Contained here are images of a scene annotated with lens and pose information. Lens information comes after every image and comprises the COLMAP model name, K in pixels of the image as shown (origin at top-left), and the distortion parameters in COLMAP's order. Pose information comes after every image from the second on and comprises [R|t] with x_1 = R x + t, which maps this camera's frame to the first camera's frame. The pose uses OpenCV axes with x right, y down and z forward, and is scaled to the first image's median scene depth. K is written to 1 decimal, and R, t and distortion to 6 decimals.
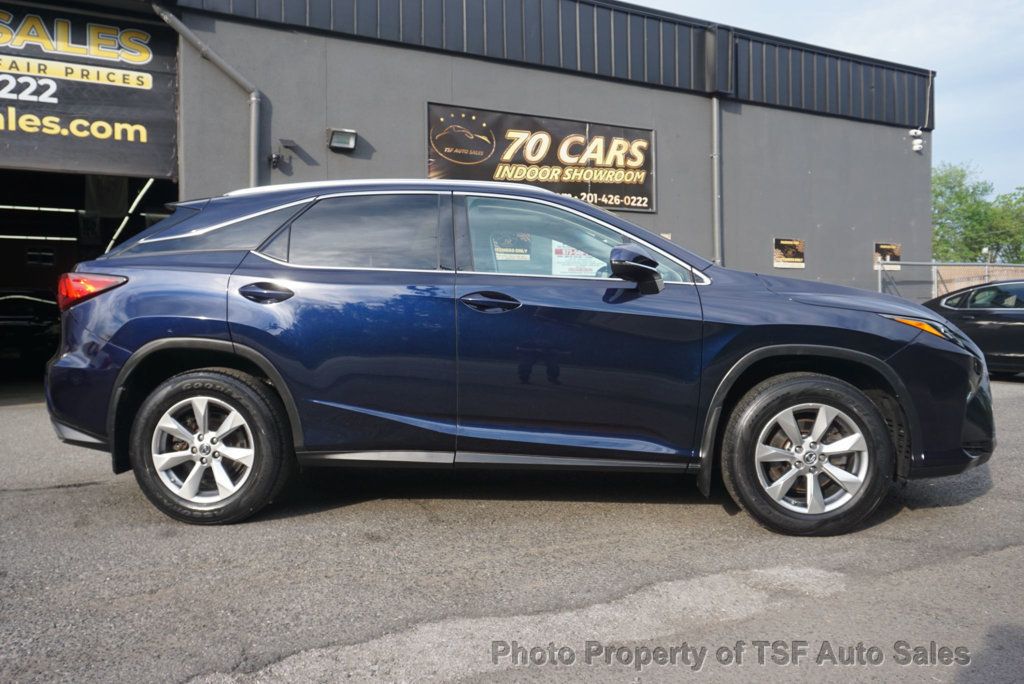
lens RADIAL K [[844.7, 0, 514.1], [0, 844.7, 321.5], [0, 0, 1]] dist [-0.012799, 0.010576]
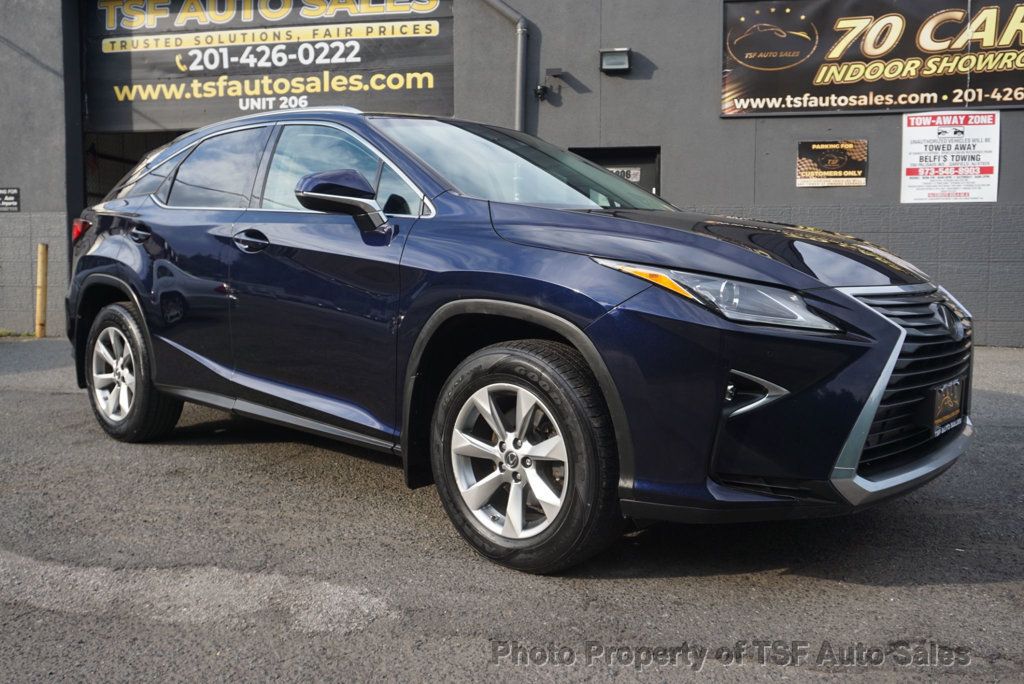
lens RADIAL K [[879.6, 0, 512.0], [0, 879.6, 342.0], [0, 0, 1]] dist [-0.004706, 0.001813]
pose [[0.784148, 0.065904, -0.617064, 0.333071], [-0.008216, 0.995360, 0.095867, -0.003380], [0.620519, -0.070104, 0.781052, 0.178572]]
